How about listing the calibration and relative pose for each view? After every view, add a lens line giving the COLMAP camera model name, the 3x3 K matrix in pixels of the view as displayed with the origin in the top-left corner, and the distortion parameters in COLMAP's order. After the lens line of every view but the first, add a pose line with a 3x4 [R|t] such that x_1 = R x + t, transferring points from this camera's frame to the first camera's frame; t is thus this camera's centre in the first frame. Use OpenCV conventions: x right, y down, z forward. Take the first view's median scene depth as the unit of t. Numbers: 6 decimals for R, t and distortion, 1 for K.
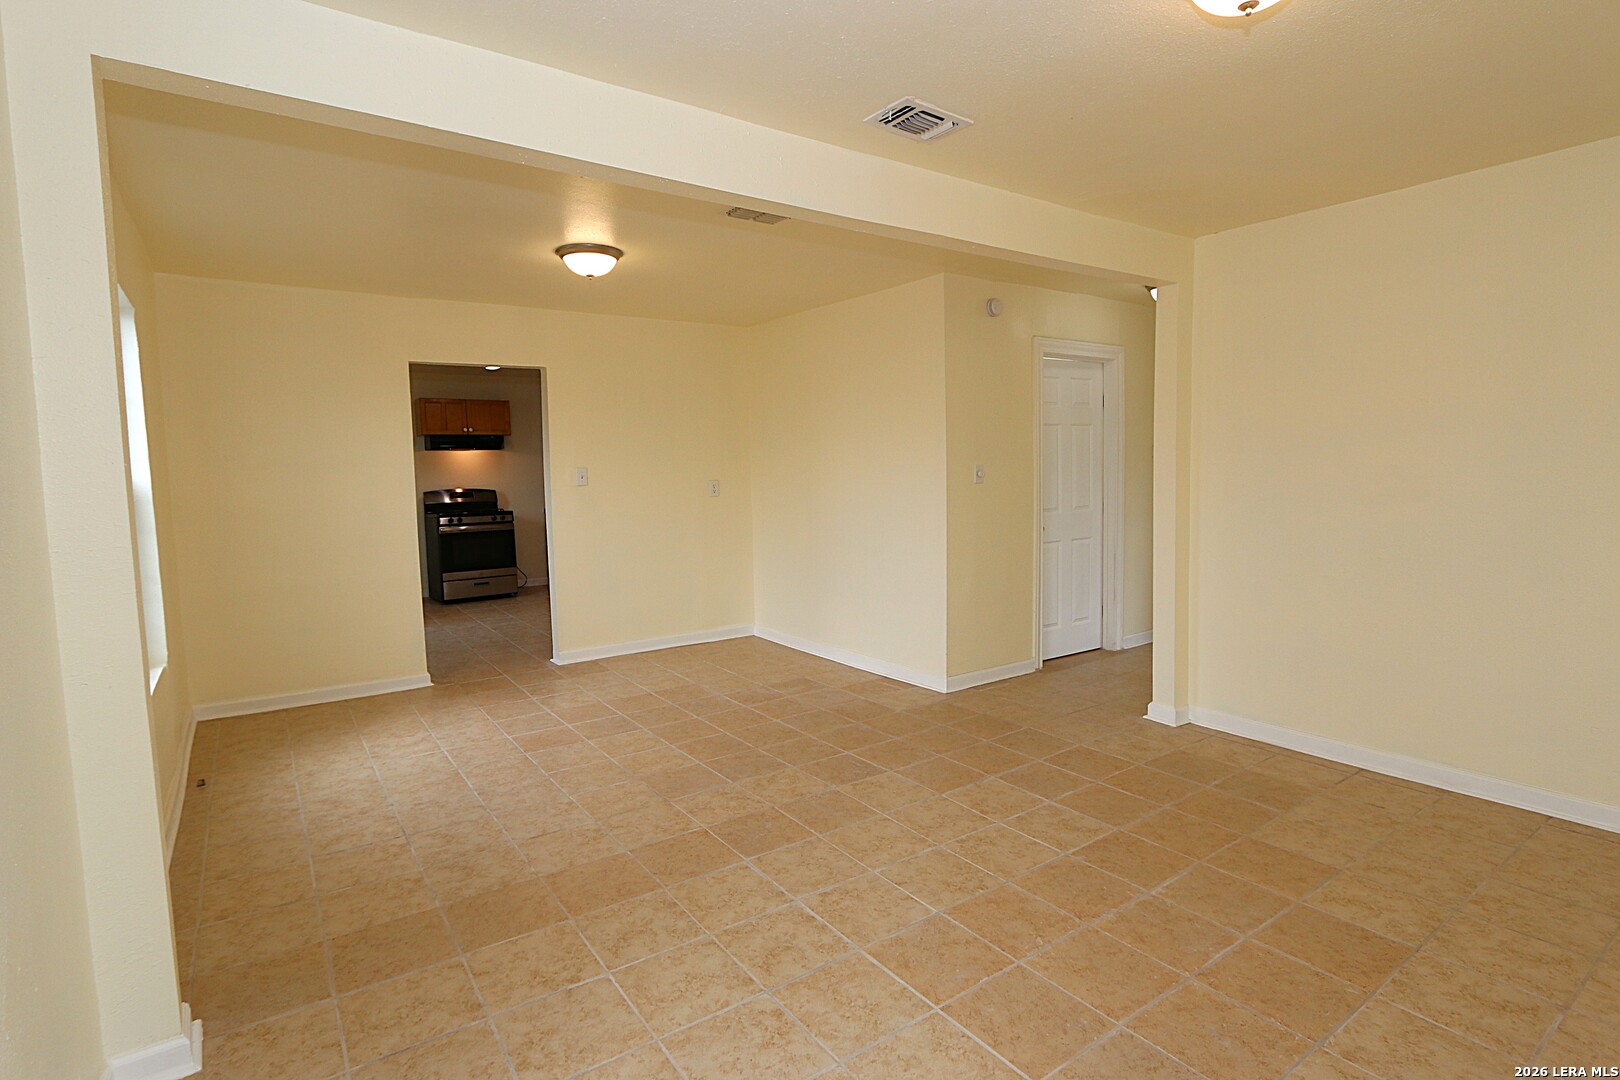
lens RADIAL K [[797.6, 0, 810.0], [0, 797.6, 540.0], [0, 0, 1]] dist [-0.019345, 0.000704]
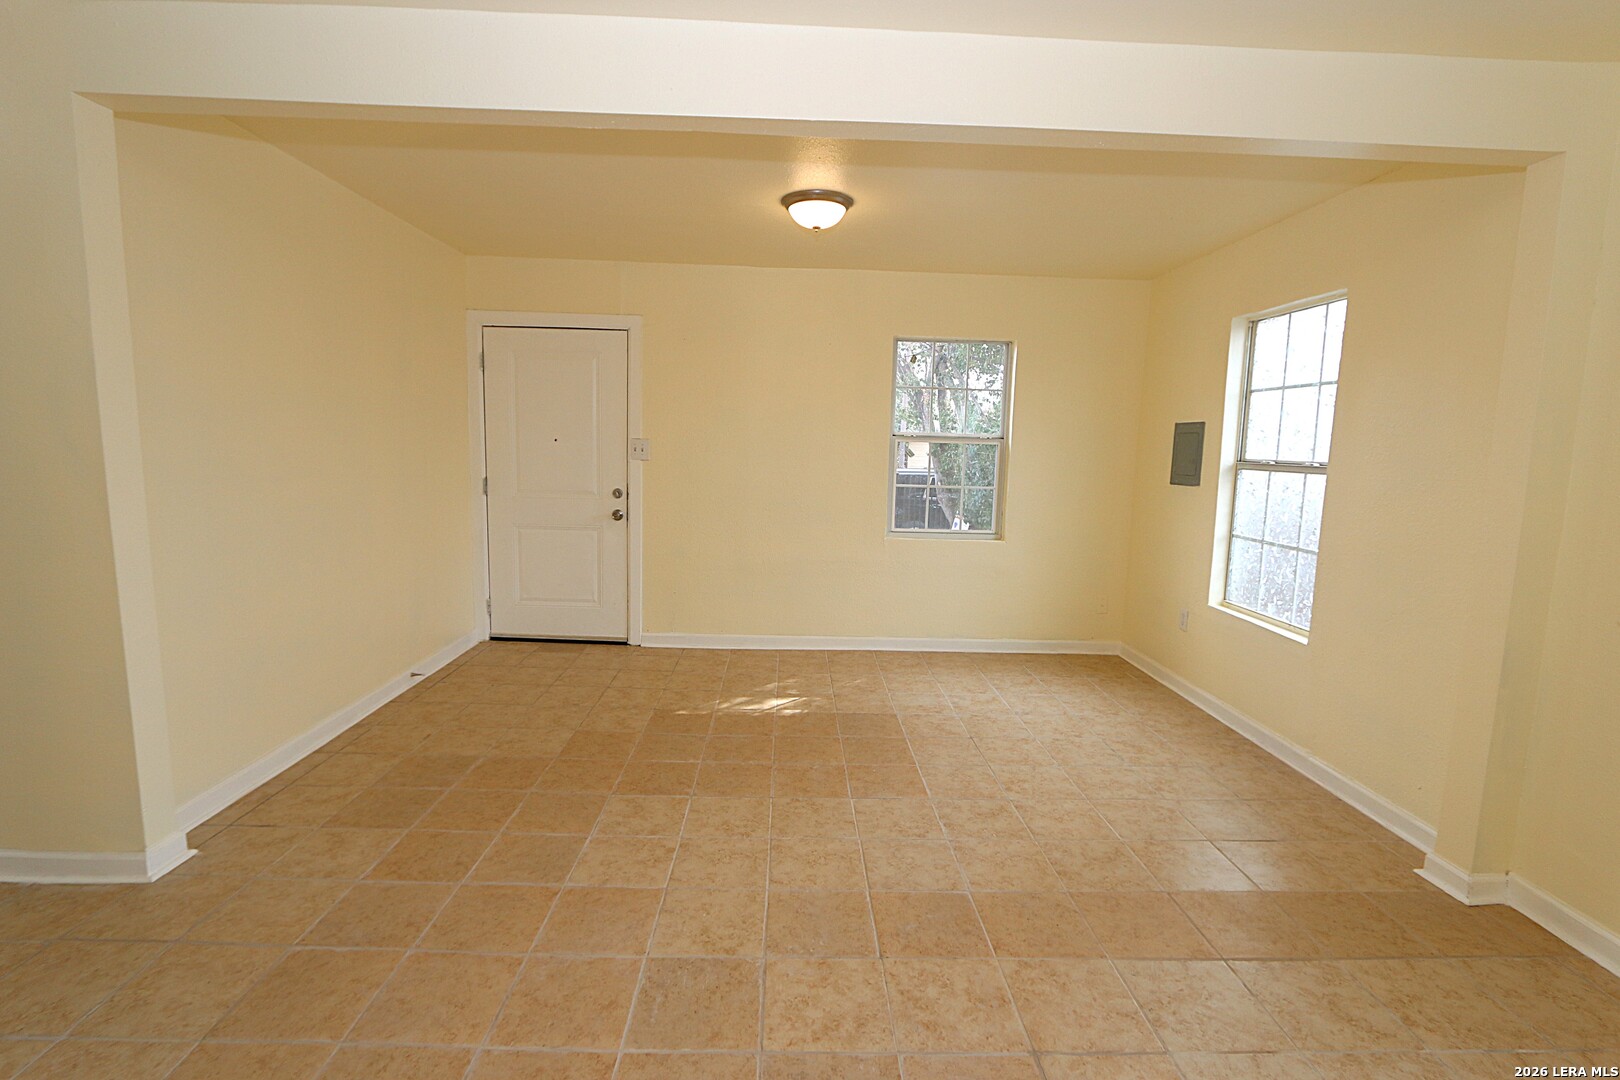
lens RADIAL K [[742.6, 0, 799.2], [0, 742.6, 541.5], [0, 0, 1]] dist [-0.017994, 0.001185]
pose [[-0.822393, -0.079474, 0.563342, -0.319178], [0.038848, 0.980039, 0.194973, -0.133641], [-0.567592, 0.182229, -0.802890, 1.509757]]
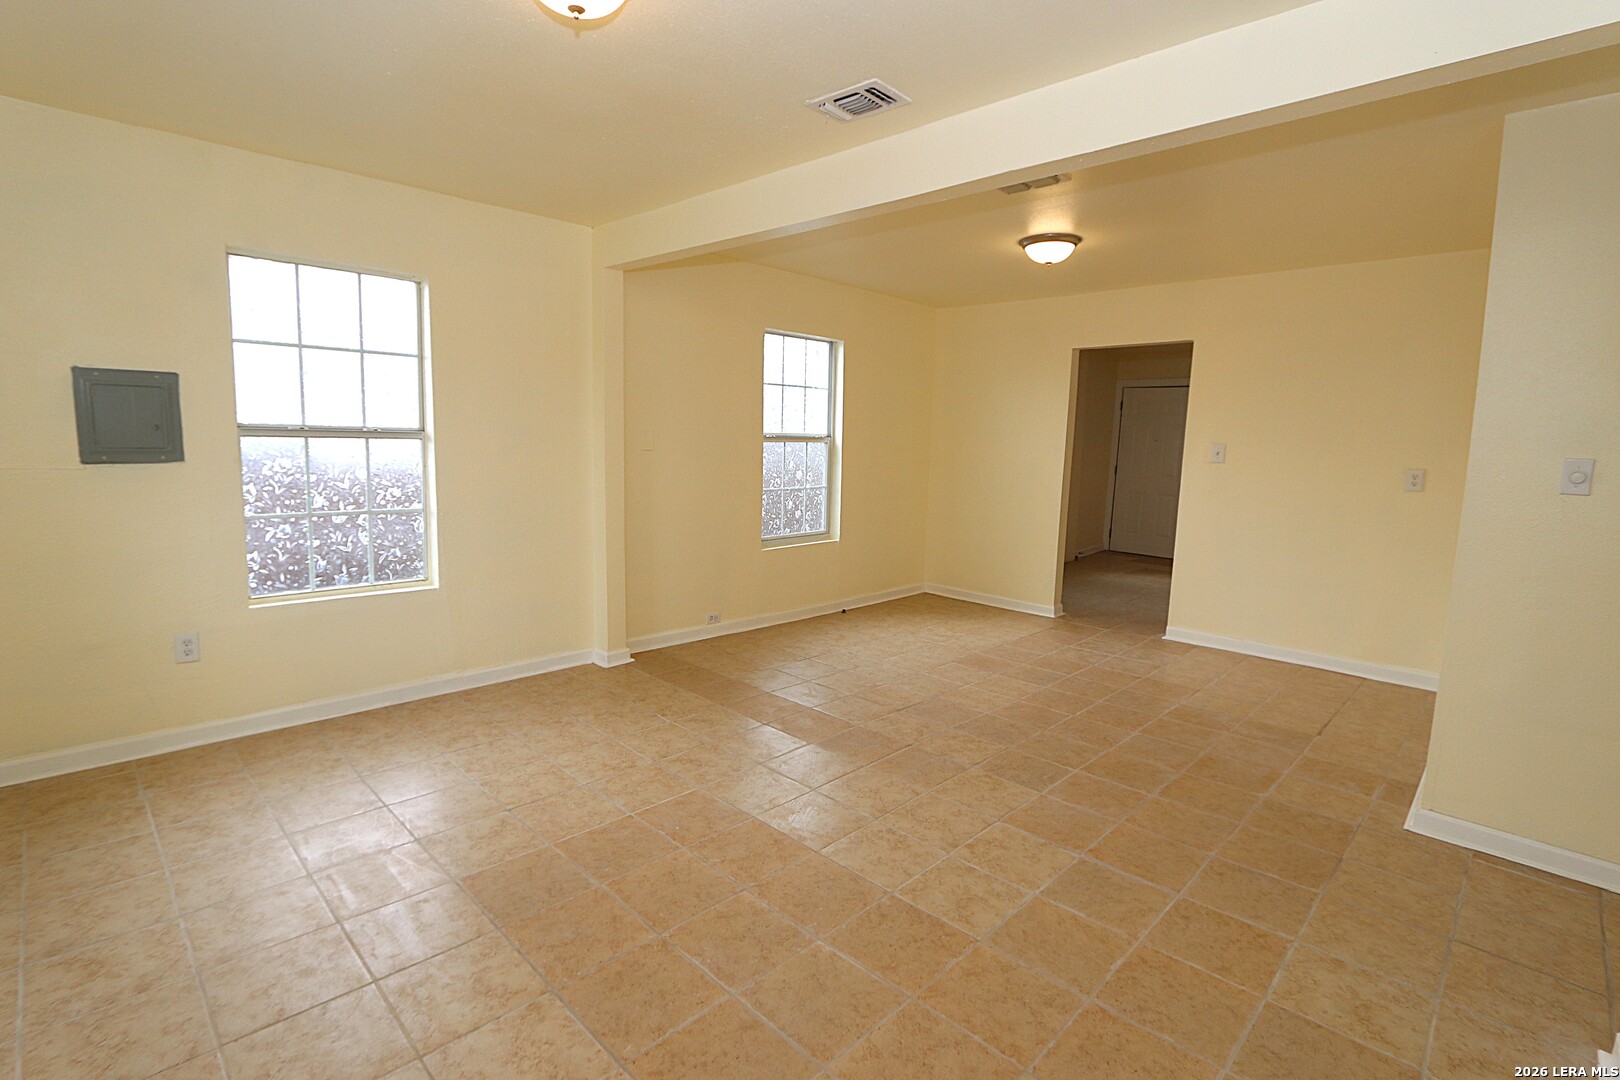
lens RADIAL K [[777.3, 0, 802.7], [0, 777.3, 531.5], [0, 0, 1]] dist [-0.019696, 0.000694]
pose [[0.170655, 0.142356, -0.974993, 0.962011], [-0.118965, 0.985247, 0.123030, -0.074526], [0.978123, 0.094994, 0.185072, 0.640354]]
